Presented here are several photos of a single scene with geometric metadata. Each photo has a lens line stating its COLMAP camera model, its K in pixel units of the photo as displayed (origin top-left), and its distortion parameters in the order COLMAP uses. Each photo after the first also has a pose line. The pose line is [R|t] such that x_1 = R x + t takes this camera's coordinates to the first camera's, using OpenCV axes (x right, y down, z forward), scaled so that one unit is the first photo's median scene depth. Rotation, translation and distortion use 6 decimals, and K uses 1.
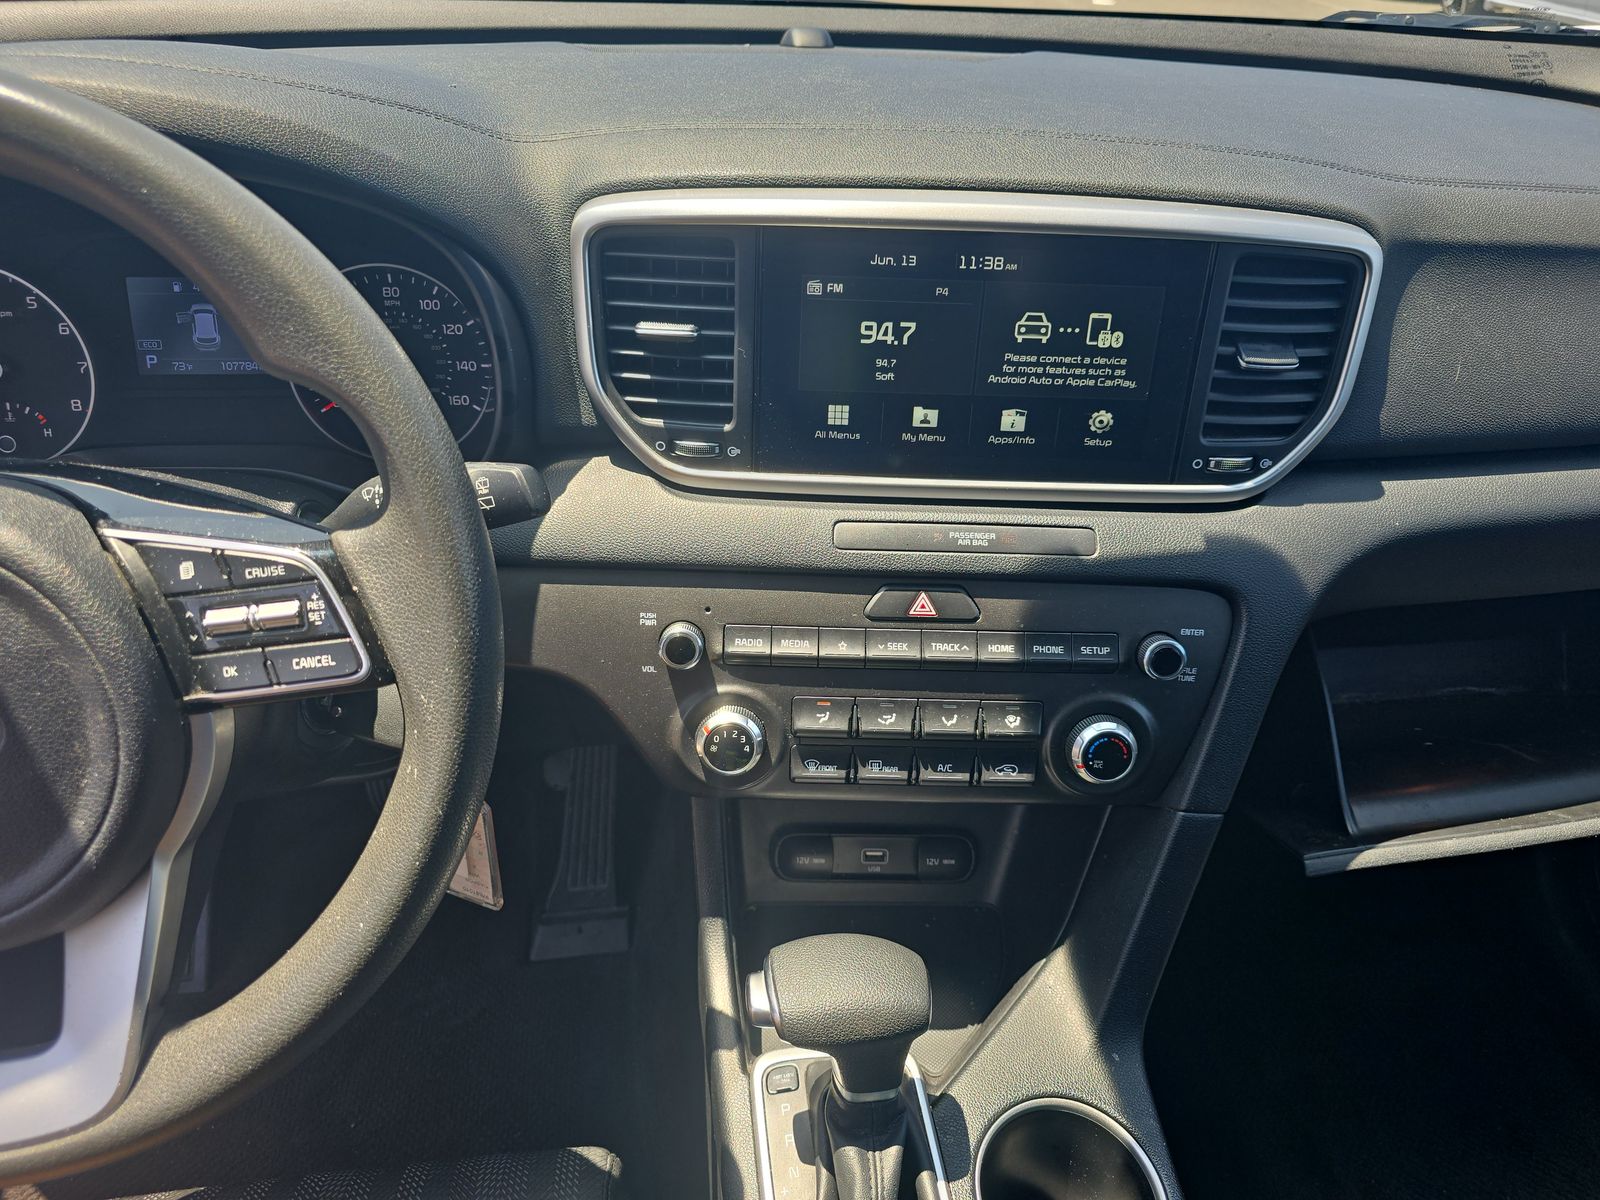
lens RADIAL K [[1085.0, 0, 800.0], [0, 1085.0, 600.0], [0, 0, 1]] dist [0.043207, -0.032622]
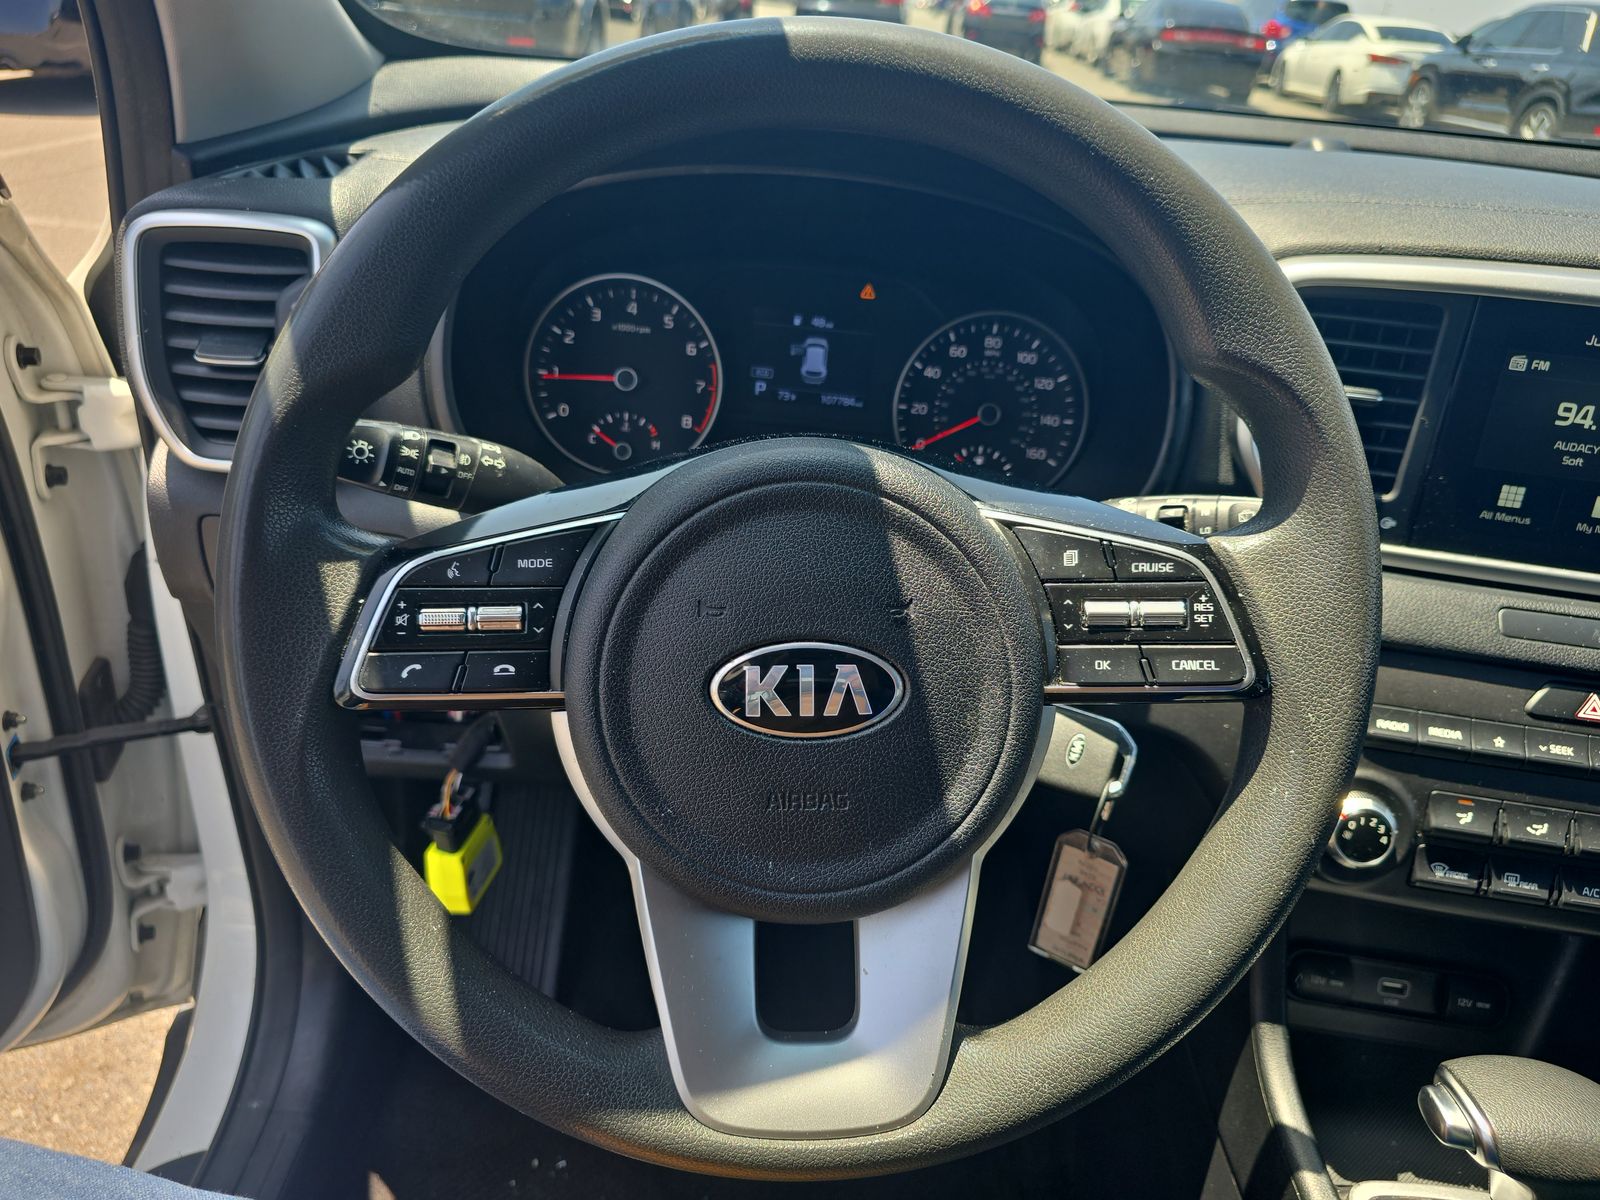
lens RADIAL K [[1082.8, 0, 800.0], [0, 1082.8, 600.0], [0, 0, 1]] dist [0.068805, -0.089335]
pose [[0.987510, 0.112267, -0.110548, -0.462352], [-0.124226, 0.986359, -0.107998, 0.098768], [0.096915, 0.120382, 0.987986, 0.006486]]
